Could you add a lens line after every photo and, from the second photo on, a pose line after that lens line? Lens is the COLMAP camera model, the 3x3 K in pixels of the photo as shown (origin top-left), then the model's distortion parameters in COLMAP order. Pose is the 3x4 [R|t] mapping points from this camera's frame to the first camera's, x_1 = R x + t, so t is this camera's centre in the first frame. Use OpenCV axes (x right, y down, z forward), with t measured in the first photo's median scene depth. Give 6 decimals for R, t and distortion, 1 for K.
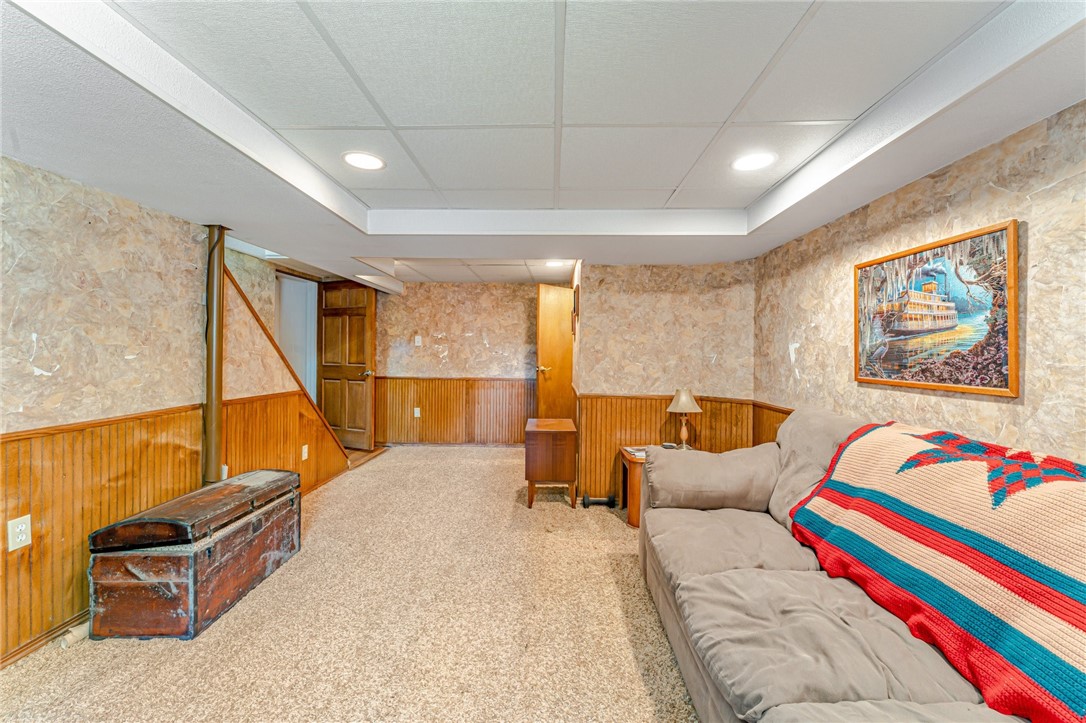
lens RADIAL K [[436.7, 0, 544.2], [0, 436.7, 355.7], [0, 0, 1]] dist [-0.005784, 0.001009]
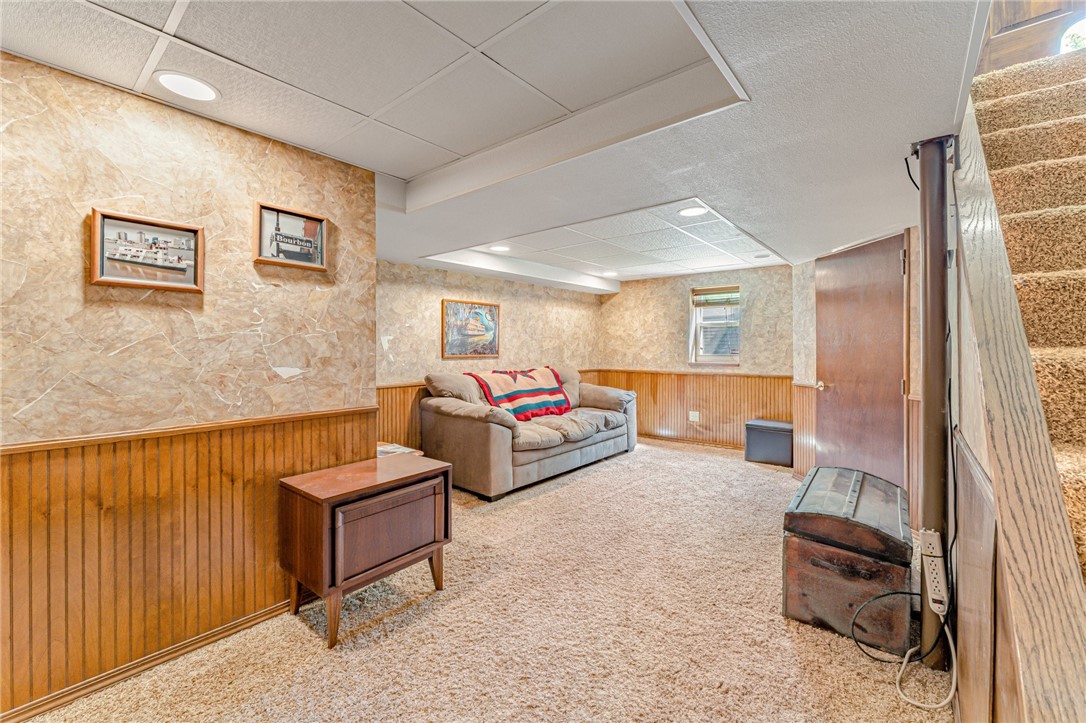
lens RADIAL K [[436.7, 0, 543.5], [0, 436.7, 350.7], [0, 0, 1]] dist [-0.005784, 0.001009]
pose [[-0.778343, -0.007293, 0.627796, -0.990111], [0.001847, 0.999902, 0.013905, -0.000029], [-0.627836, 0.011983, -0.778253, 2.560253]]
